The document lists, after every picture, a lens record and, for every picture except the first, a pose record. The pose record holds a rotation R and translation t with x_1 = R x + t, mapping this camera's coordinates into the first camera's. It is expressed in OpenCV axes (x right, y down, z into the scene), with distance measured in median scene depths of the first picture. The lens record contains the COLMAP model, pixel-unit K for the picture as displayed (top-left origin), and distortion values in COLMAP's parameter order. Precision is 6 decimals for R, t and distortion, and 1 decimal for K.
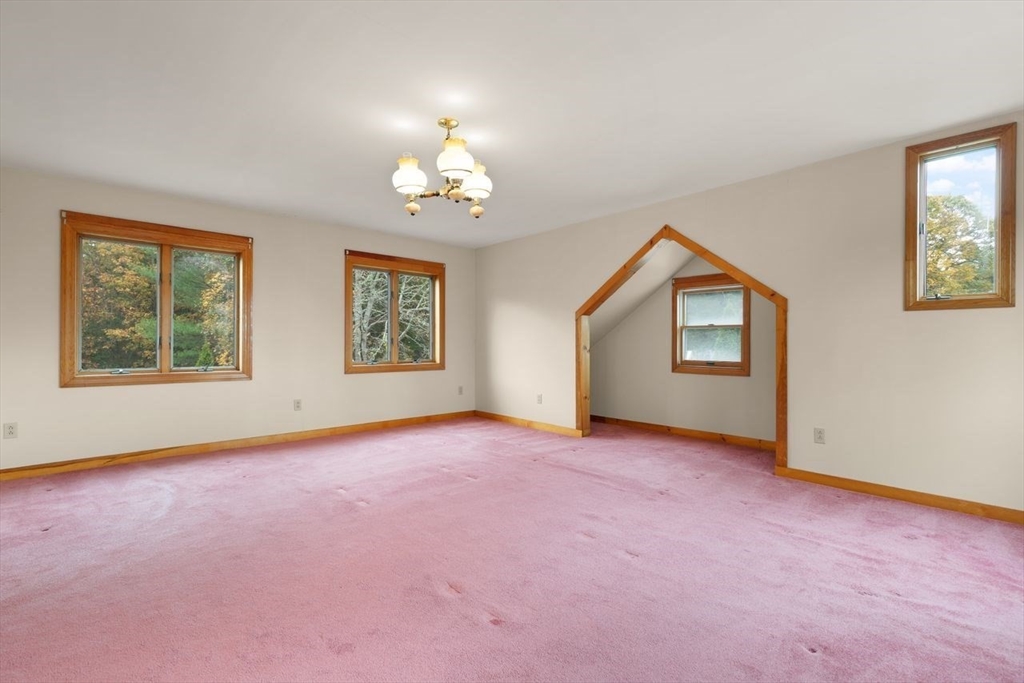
lens RADIAL K [[466.3, 0, 510.1], [0, 466.3, 344.9], [0, 0, 1]] dist [0.001036, 0.000197]
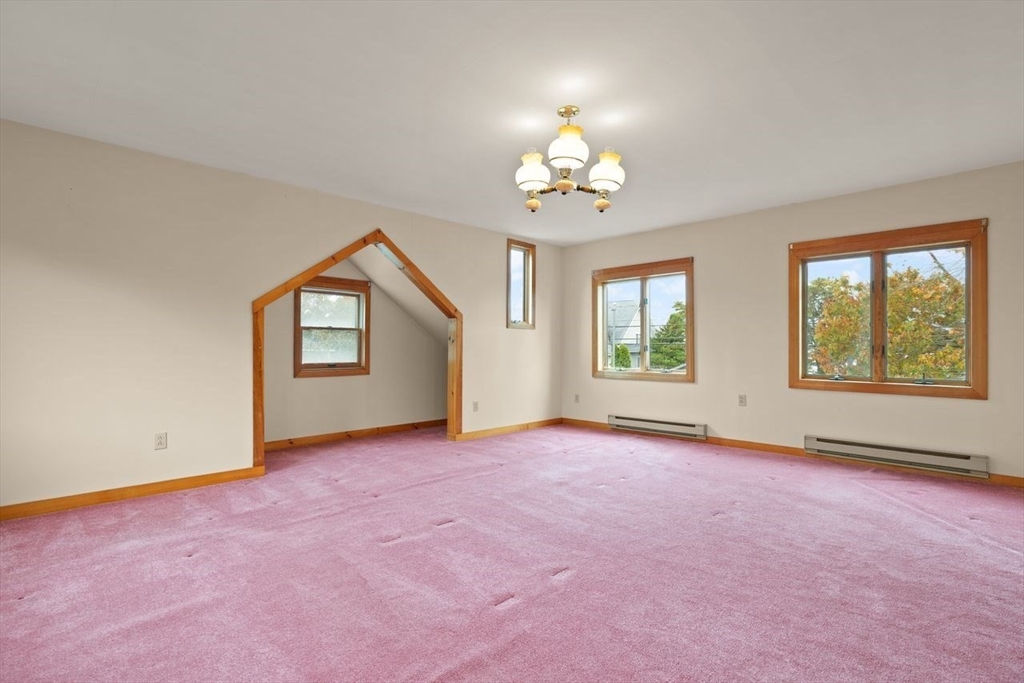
lens RADIAL K [[466.3, 0, 510.1], [0, 466.3, 344.9], [0, 0, 1]] dist [0.001036, 0.000197]
pose [[-0.041605, -0.000252, 0.999134, -0.622640], [-0.000260, 1.000000, 0.000242, -0.004984], [-0.999134, -0.000250, -0.041606, 0.684185]]
